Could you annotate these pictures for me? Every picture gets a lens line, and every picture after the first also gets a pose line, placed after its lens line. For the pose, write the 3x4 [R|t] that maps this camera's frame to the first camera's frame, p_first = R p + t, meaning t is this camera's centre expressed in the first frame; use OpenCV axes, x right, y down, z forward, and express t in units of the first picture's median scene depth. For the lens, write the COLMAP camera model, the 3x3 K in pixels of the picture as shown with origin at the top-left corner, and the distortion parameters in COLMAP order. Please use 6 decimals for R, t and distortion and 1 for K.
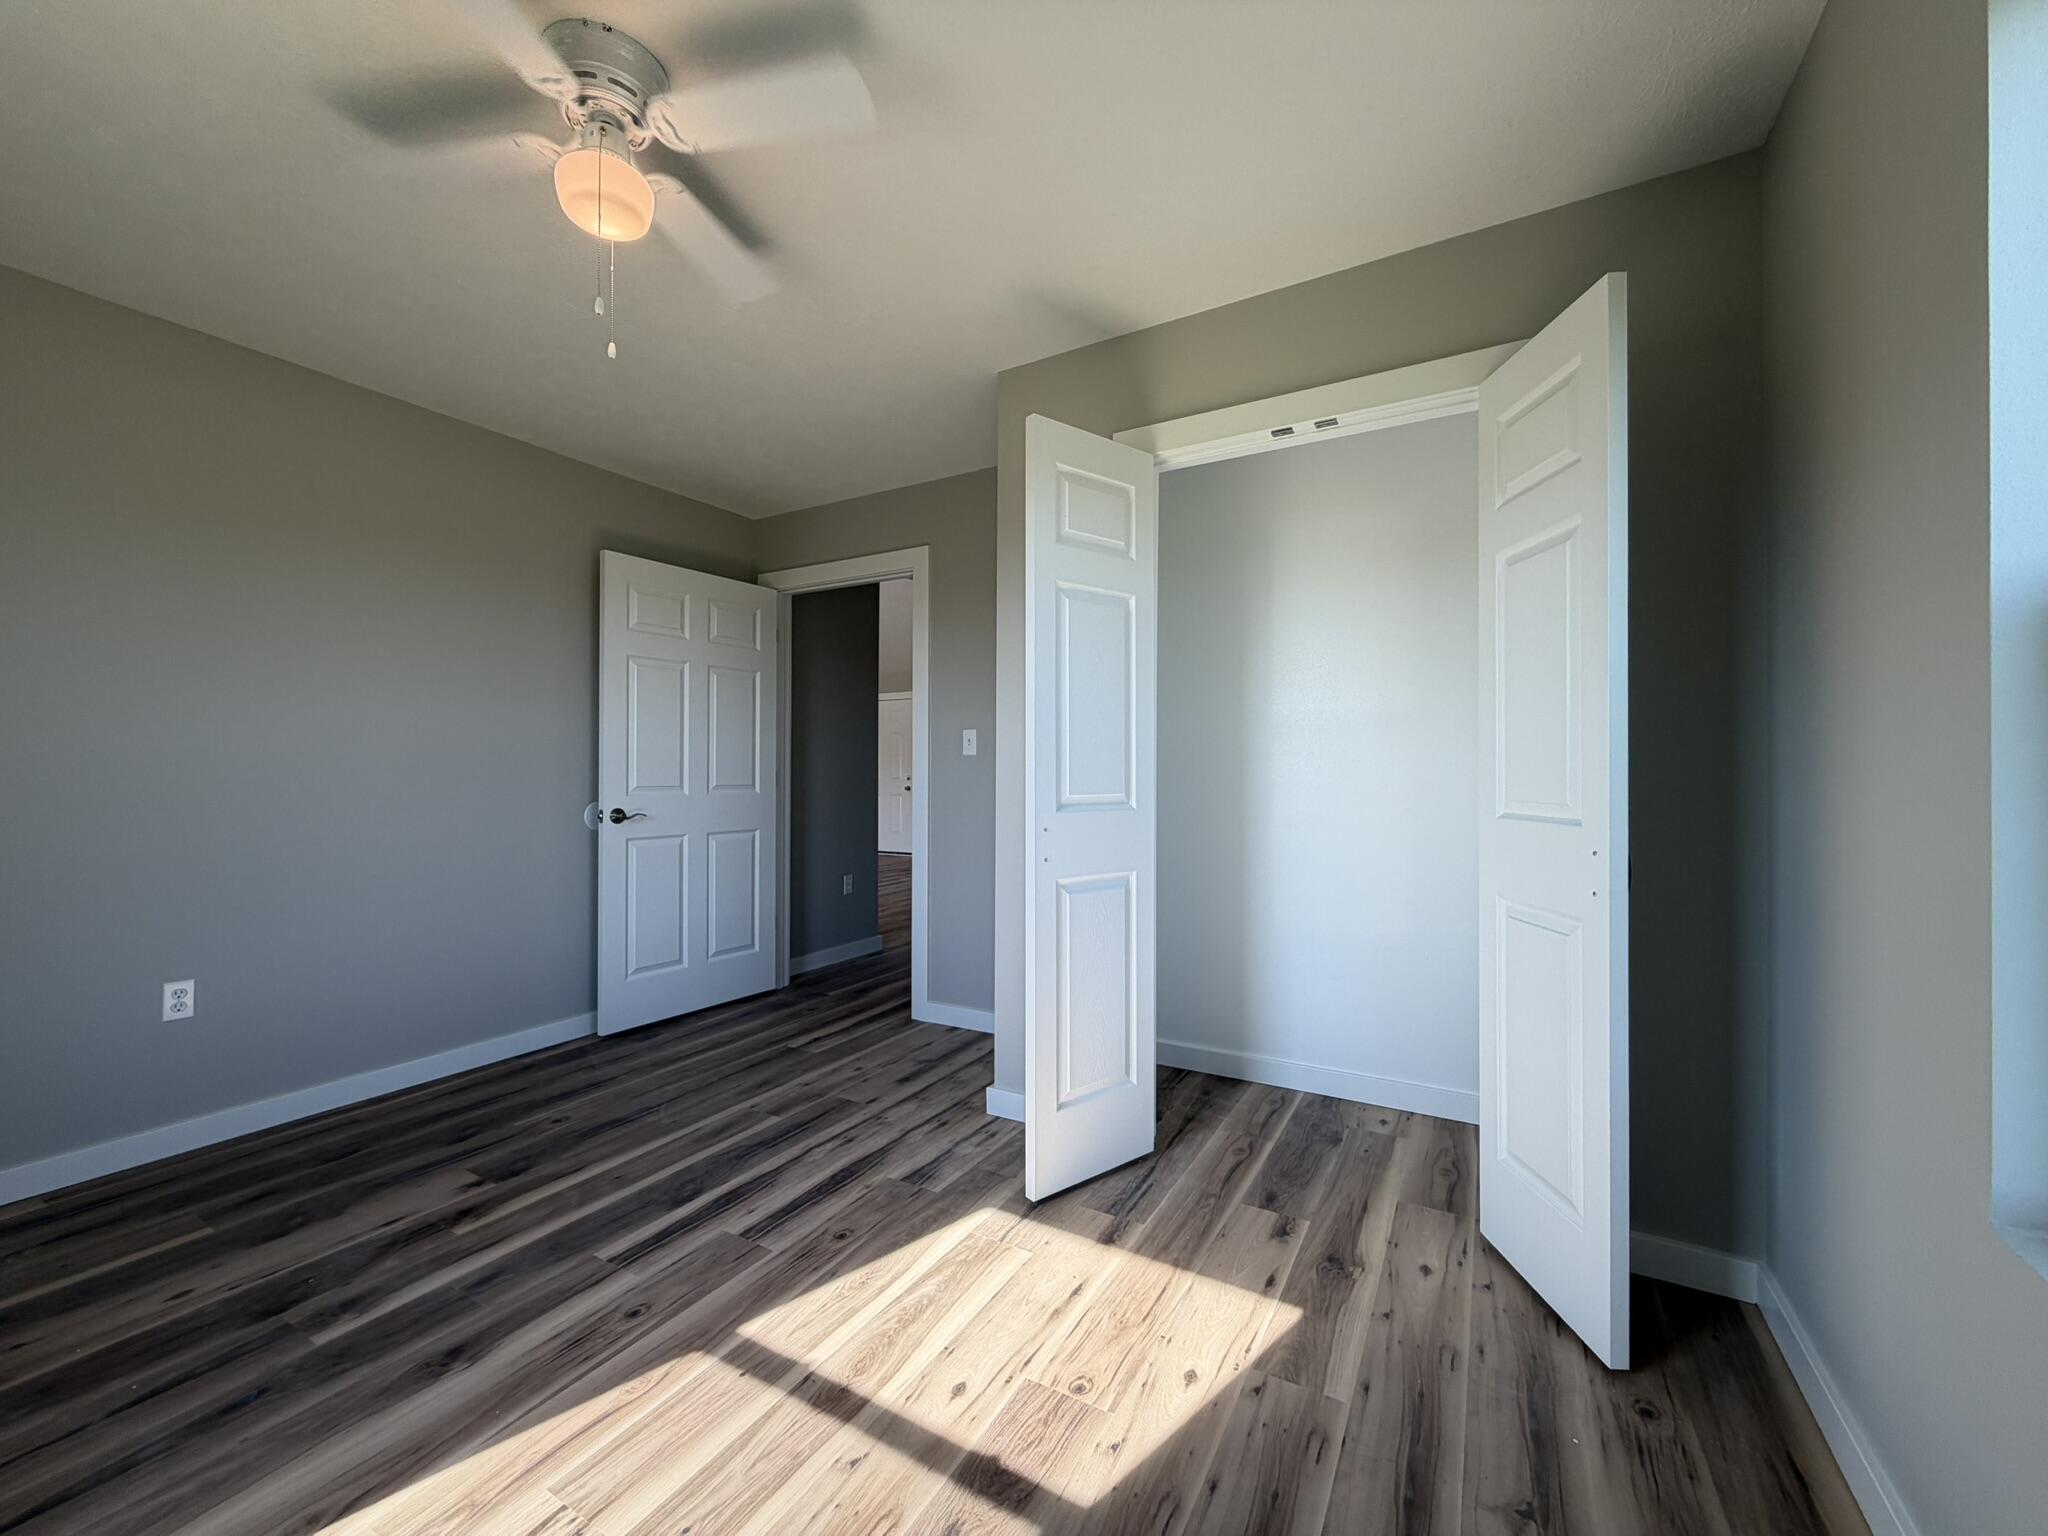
lens RADIAL K [[817.6, 0, 1018.3], [0, 817.6, 766.0], [0, 0, 1]] dist [0.000230, 0.000102]
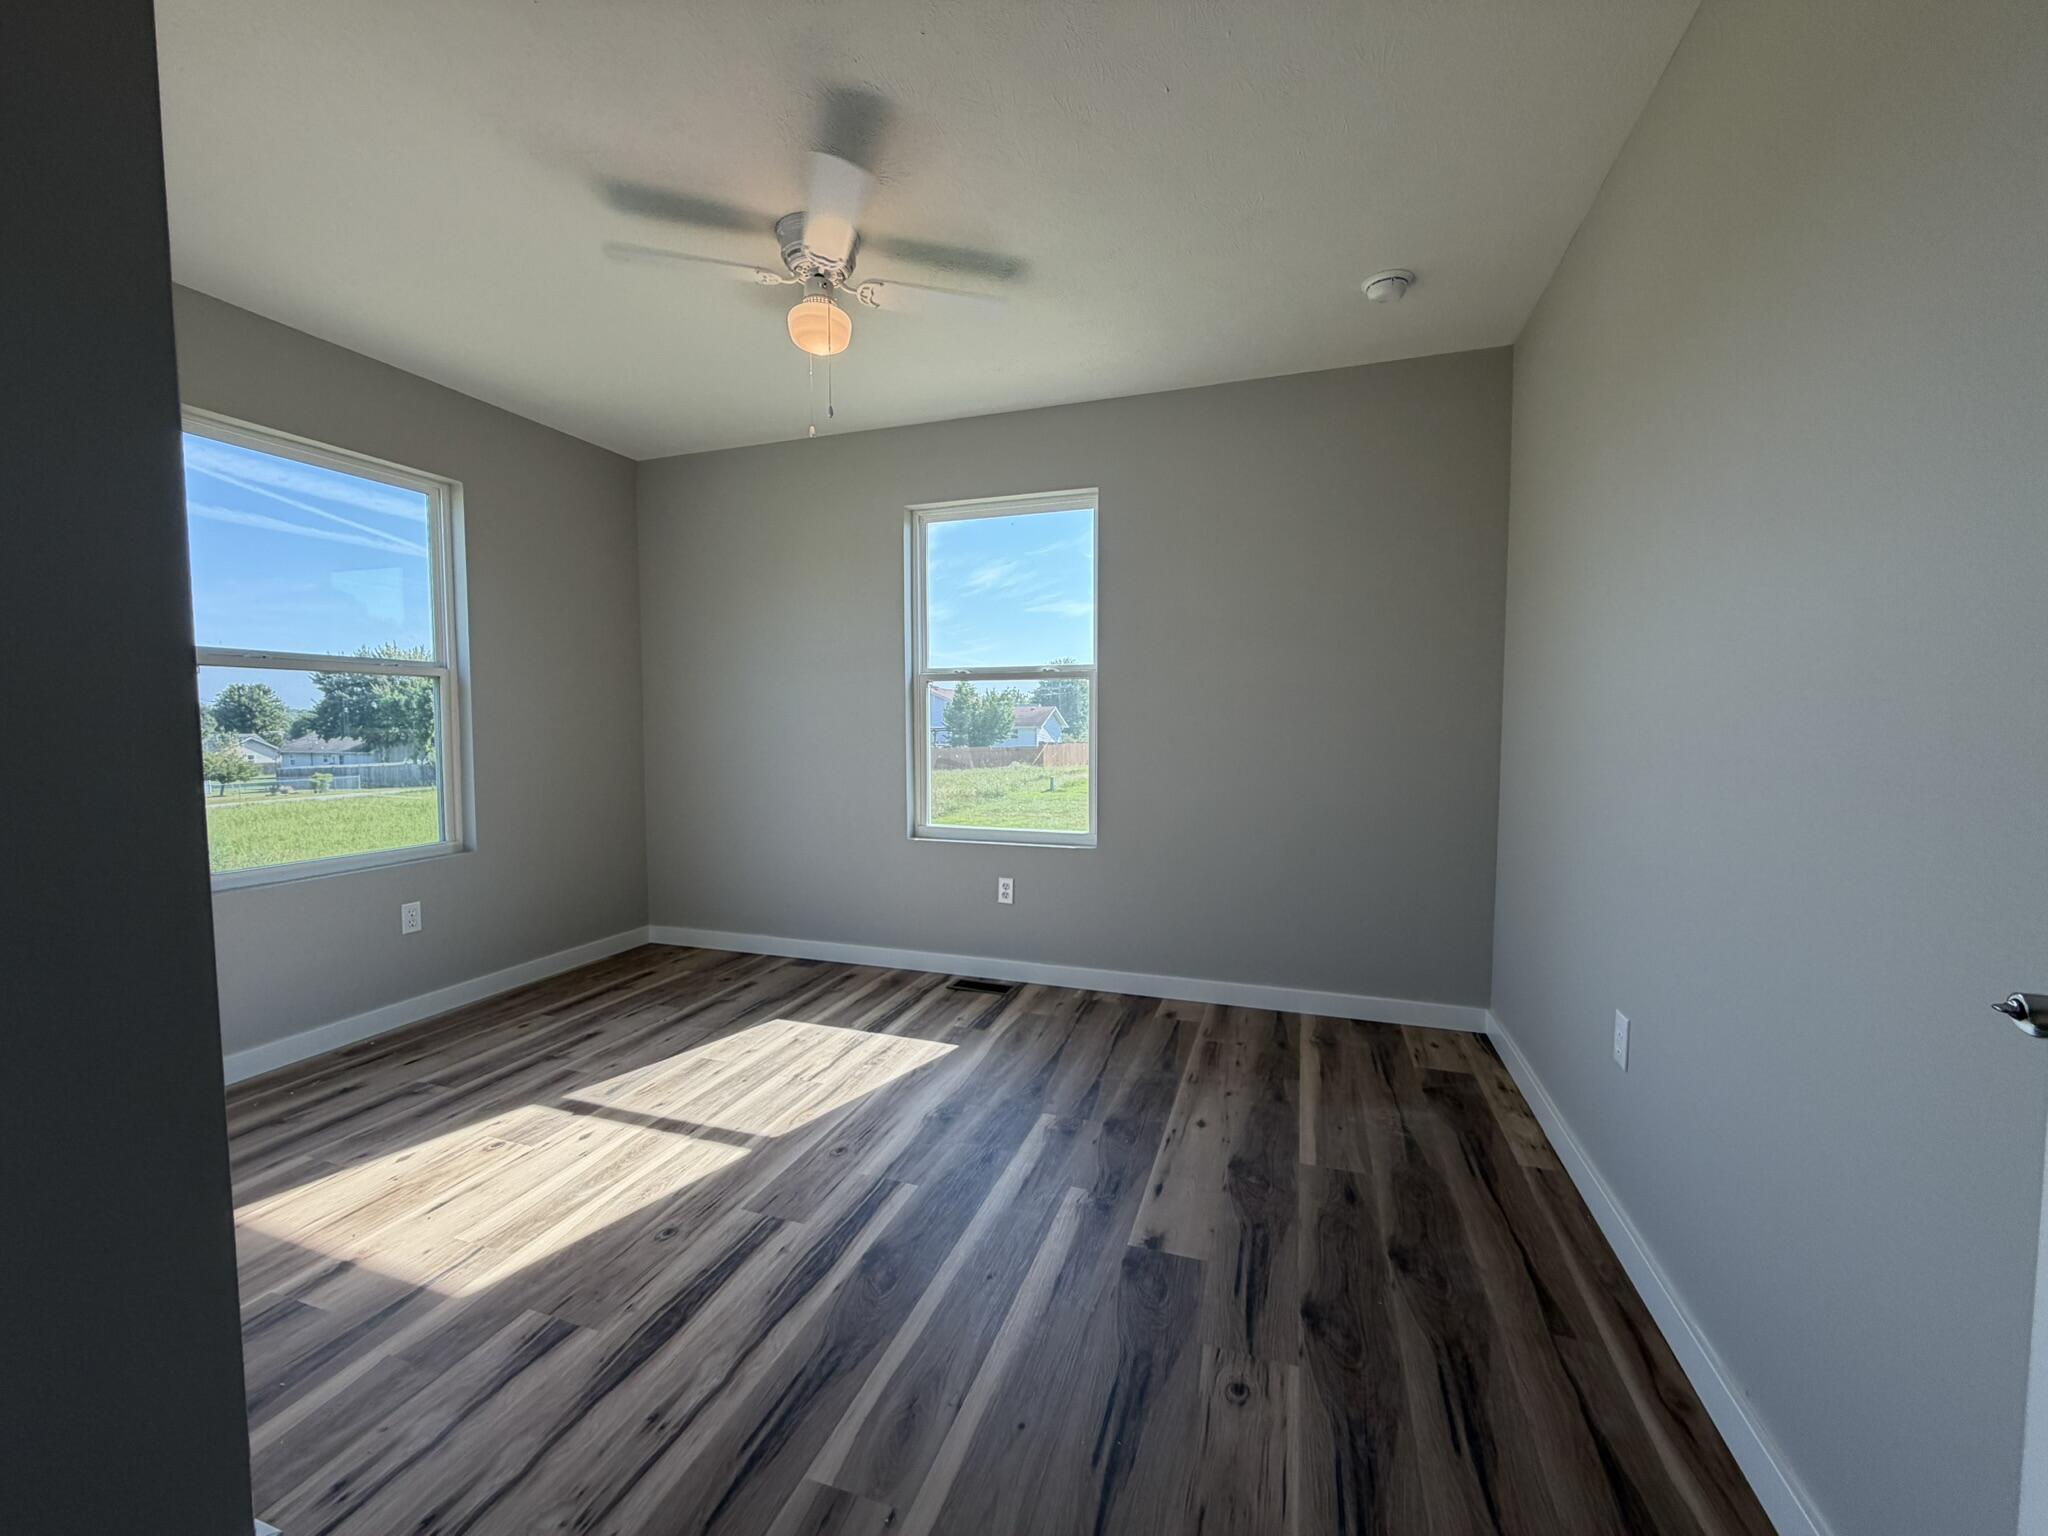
lens RADIAL K [[817.6, 0, 1029.1], [0, 817.6, 769.9], [0, 0, 1]] dist [0.000230, 0.000102]
pose [[-0.978080, 0.017875, -0.207459, -0.483613], [0.005557, 0.998195, 0.059805, -0.004876], [0.208153, 0.057342, -0.976414, 2.189813]]
